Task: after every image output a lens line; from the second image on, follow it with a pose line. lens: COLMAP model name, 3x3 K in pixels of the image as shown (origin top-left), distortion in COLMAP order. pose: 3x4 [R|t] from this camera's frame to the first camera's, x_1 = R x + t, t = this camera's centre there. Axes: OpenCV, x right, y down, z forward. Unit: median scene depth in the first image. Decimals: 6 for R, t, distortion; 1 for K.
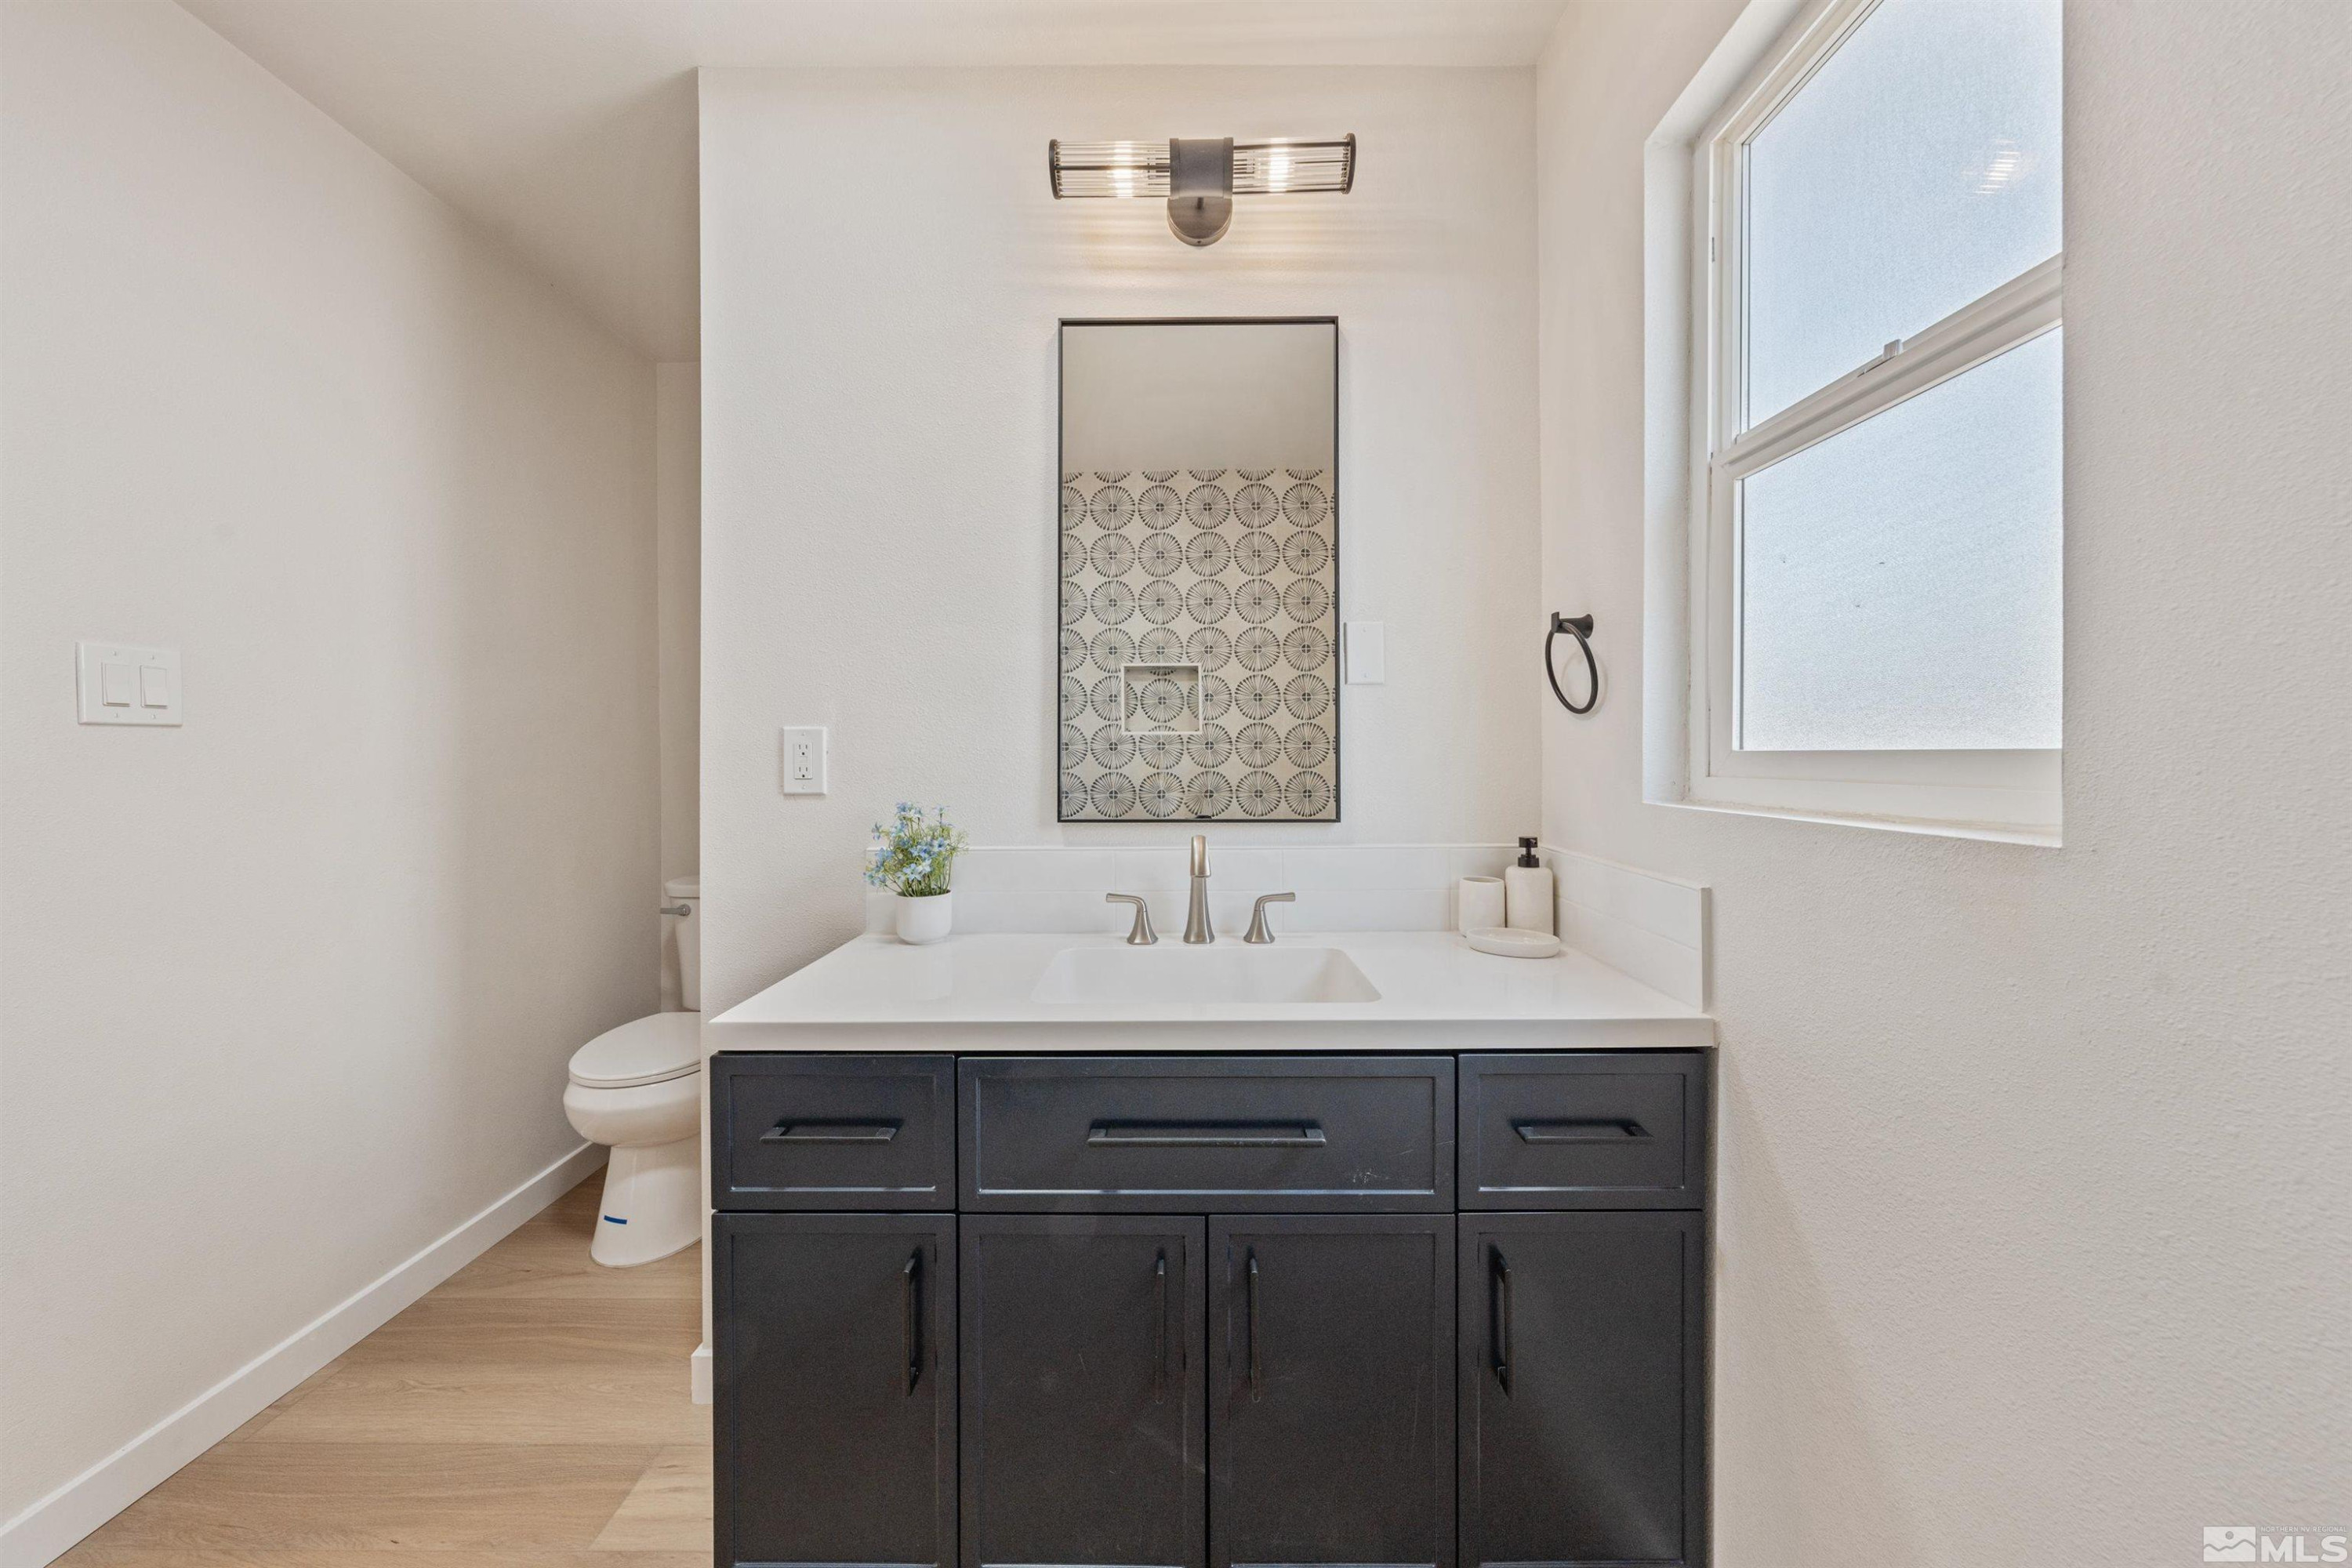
lens RADIAL K [[797.4, 0, 1172.7], [0, 797.4, 779.8], [0, 0, 1]] dist [-0.003052, -0.000331]
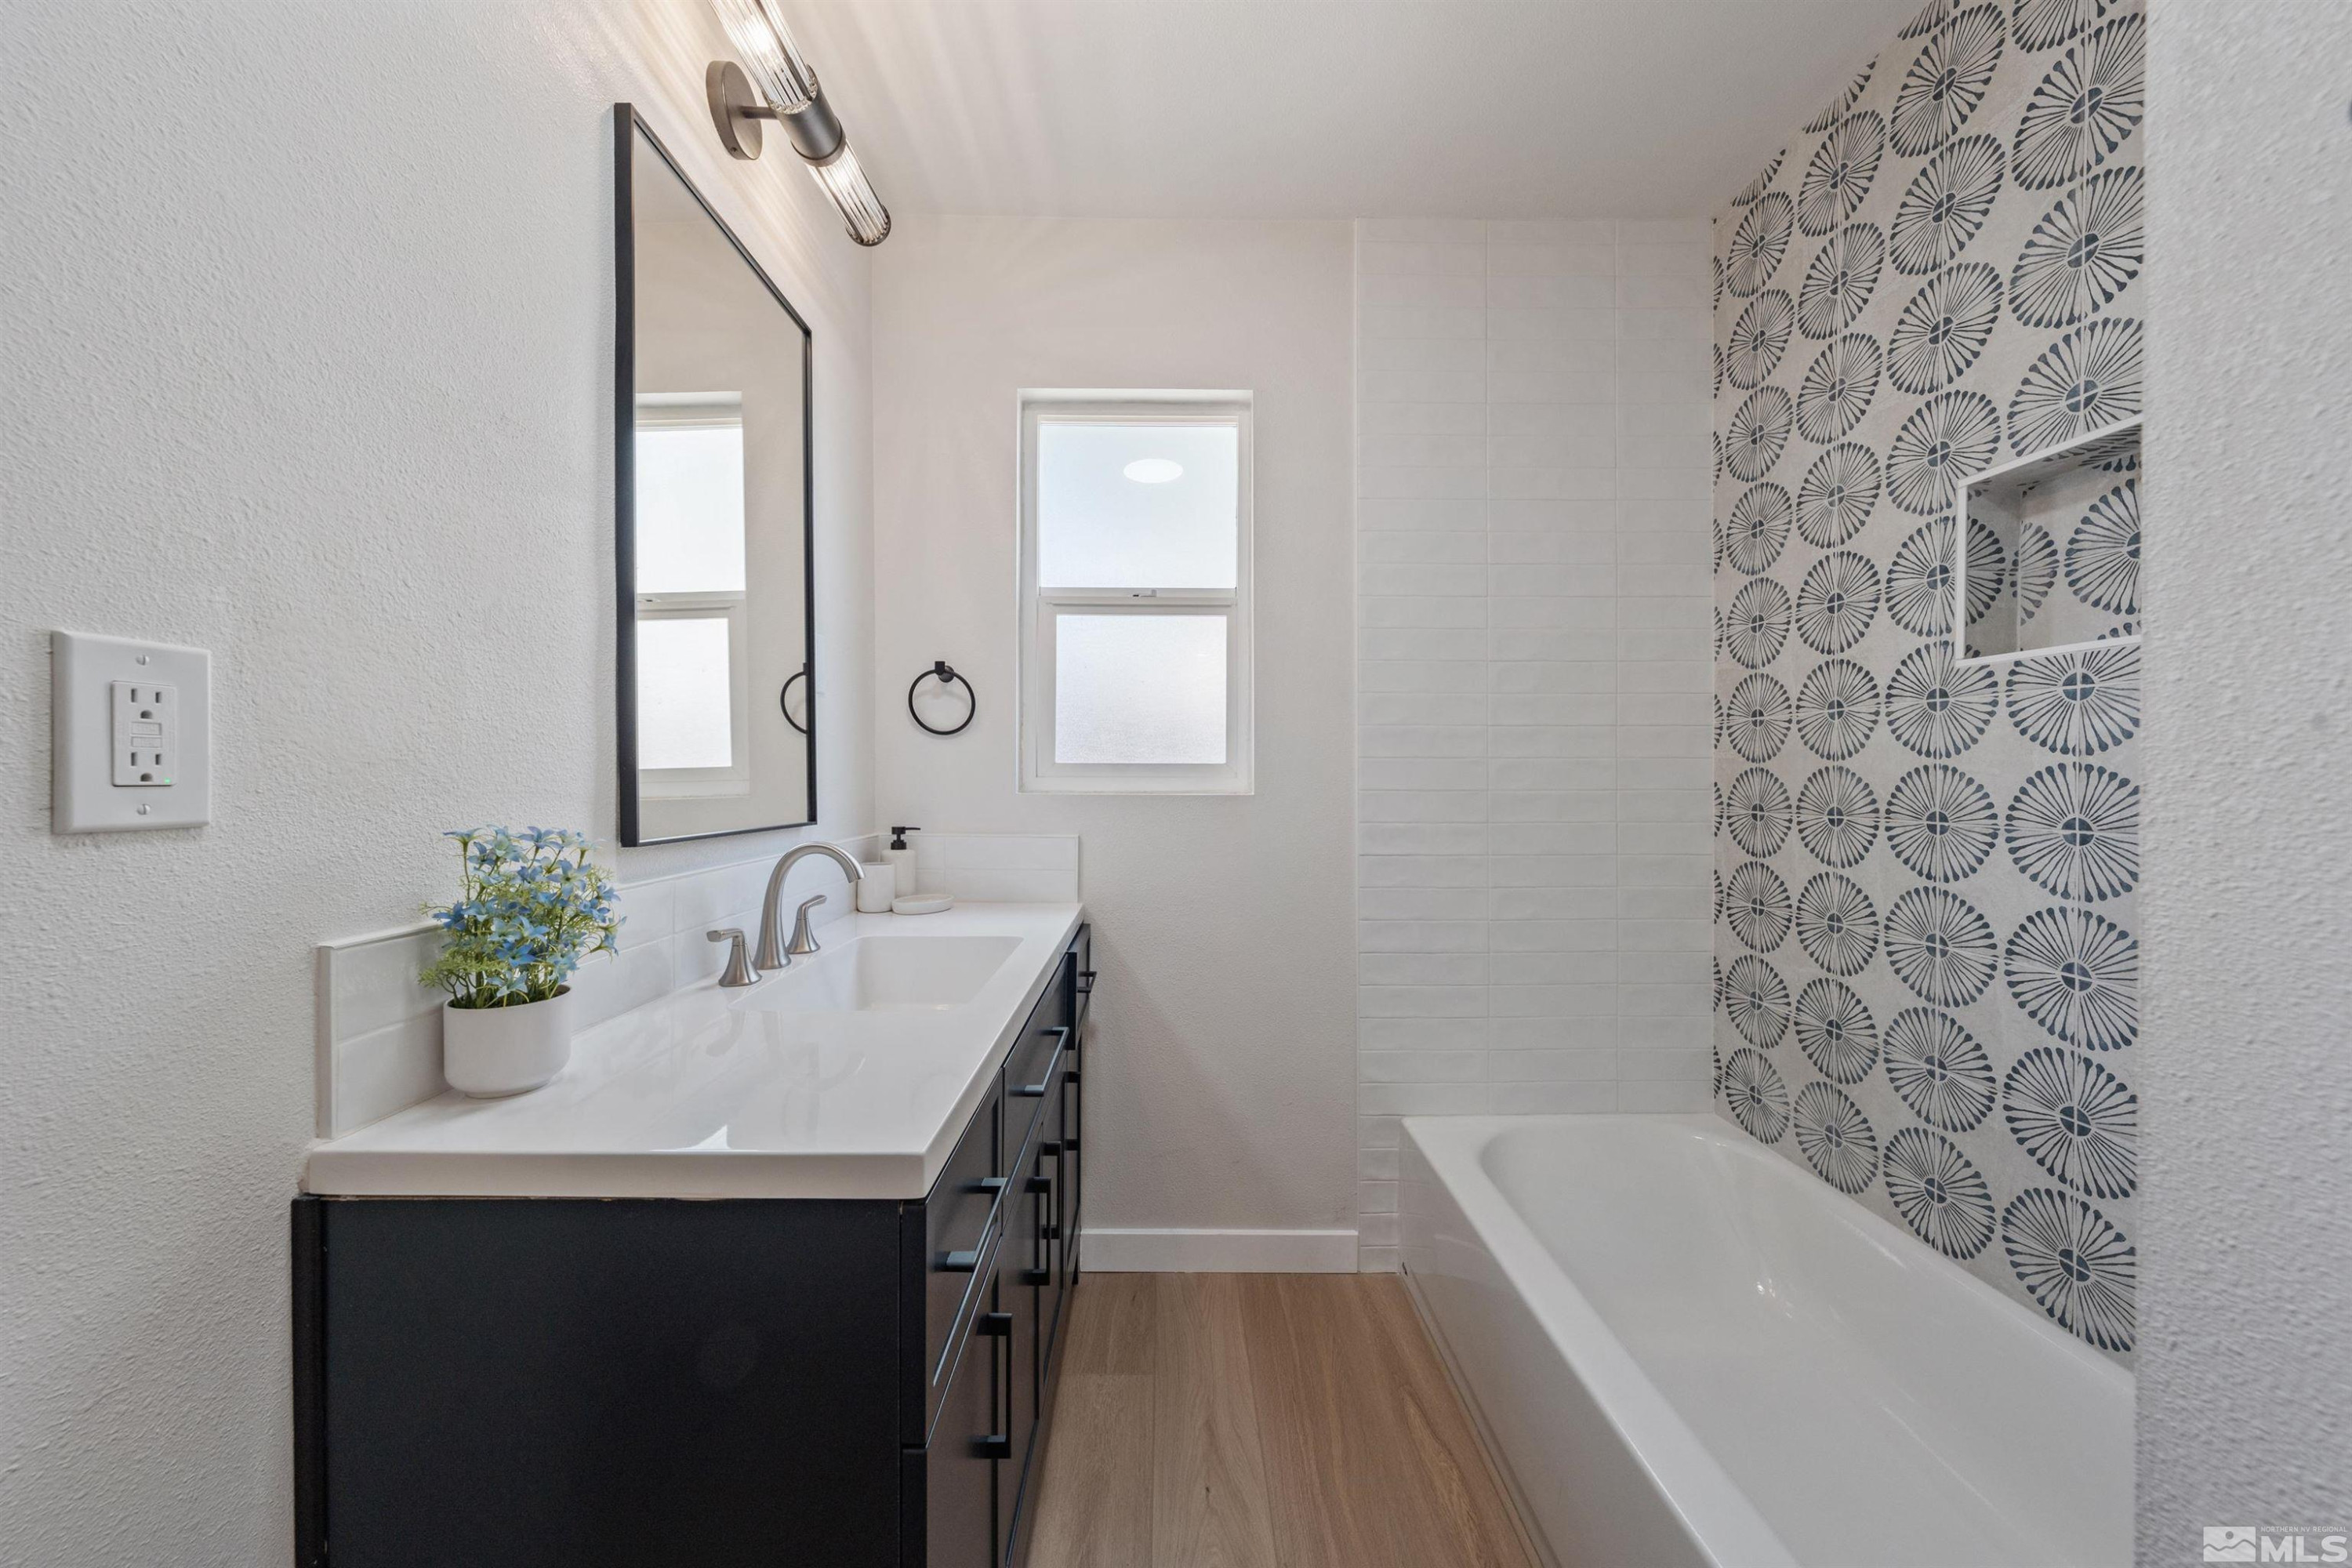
lens RADIAL K [[797.4, 0, 1172.7], [0, 797.4, 779.8], [0, 0, 1]] dist [-0.003052, -0.000331]
pose [[-0.016835, 0.001079, 0.999858, -0.853343], [0.019387, 0.999812, -0.000753, 0.005720], [-0.999670, 0.019372, -0.016853, 0.568148]]
